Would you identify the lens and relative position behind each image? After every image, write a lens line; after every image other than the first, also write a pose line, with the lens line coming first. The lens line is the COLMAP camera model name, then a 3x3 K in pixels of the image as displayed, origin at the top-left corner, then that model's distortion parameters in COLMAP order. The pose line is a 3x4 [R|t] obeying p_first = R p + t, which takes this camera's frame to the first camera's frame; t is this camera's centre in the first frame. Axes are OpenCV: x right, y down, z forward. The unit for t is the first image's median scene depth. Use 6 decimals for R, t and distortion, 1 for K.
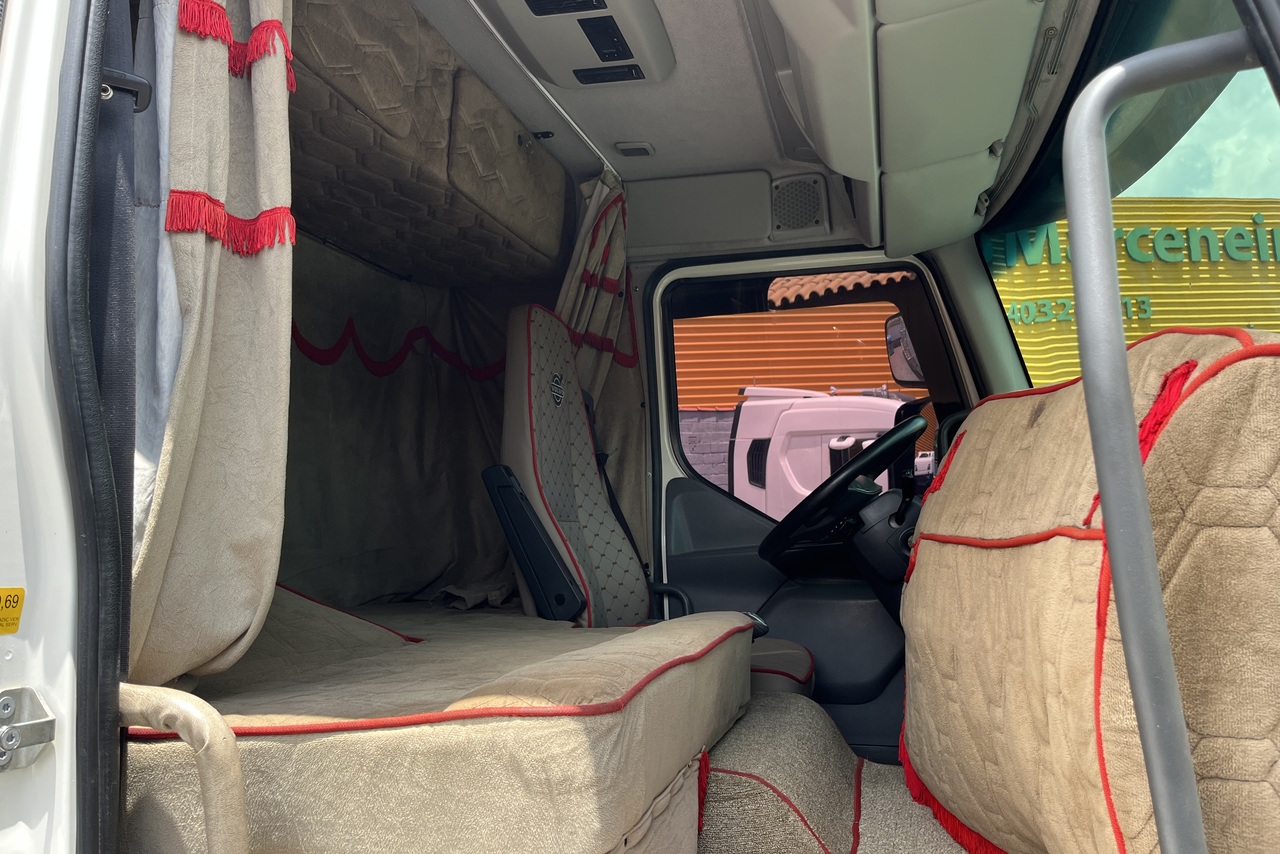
lens RADIAL K [[990.9, 0, 643.3], [0, 990.9, 430.0], [0, 0, 1]] dist [0.052614, -0.079812]
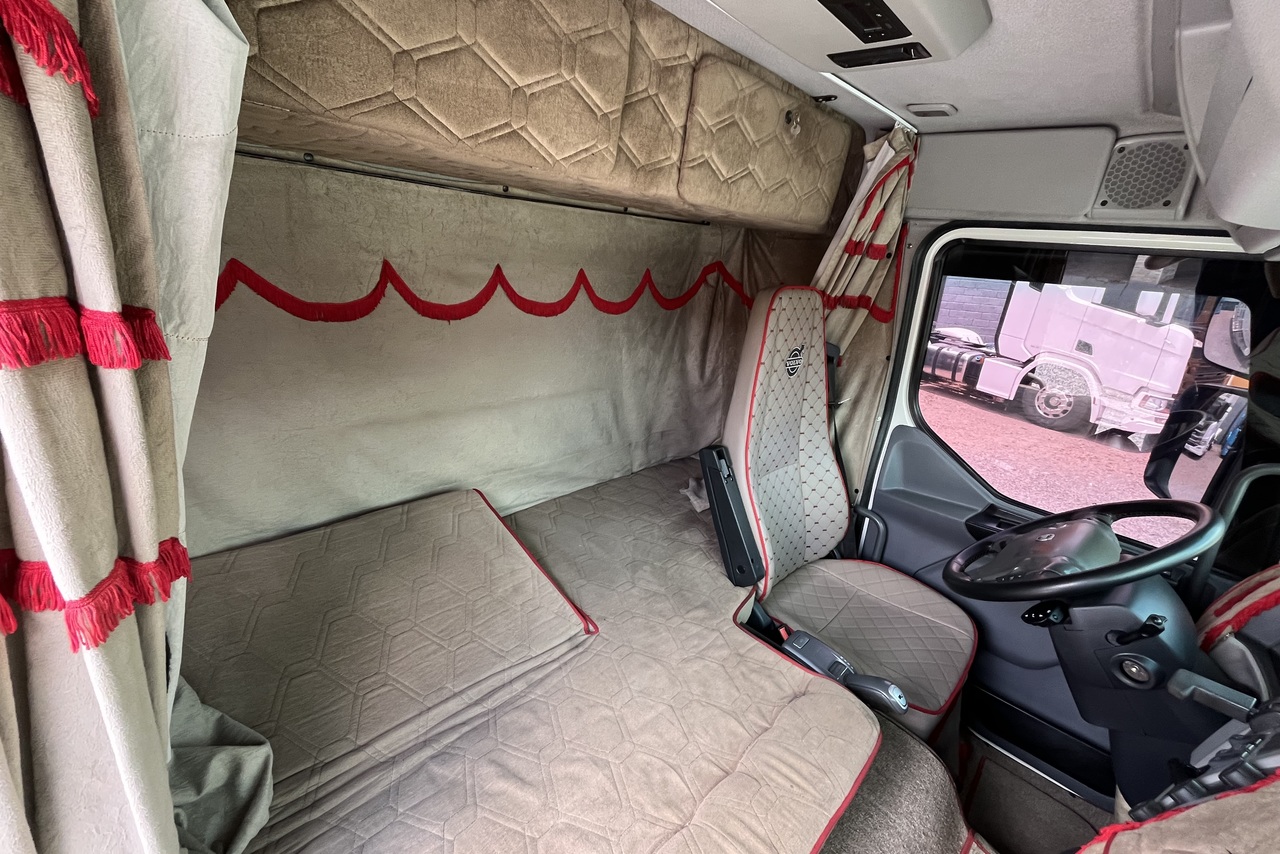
lens RADIAL K [[516.0, 0, 639.2], [0, 516.0, 427.6], [0, 0, 1]] dist [0.001314, -0.000057]
pose [[0.860422, 0.242573, -0.448144, 0.040397], [-0.036414, 0.906453, 0.420735, -0.201873], [0.508280, -0.345690, 0.788764, 0.394950]]
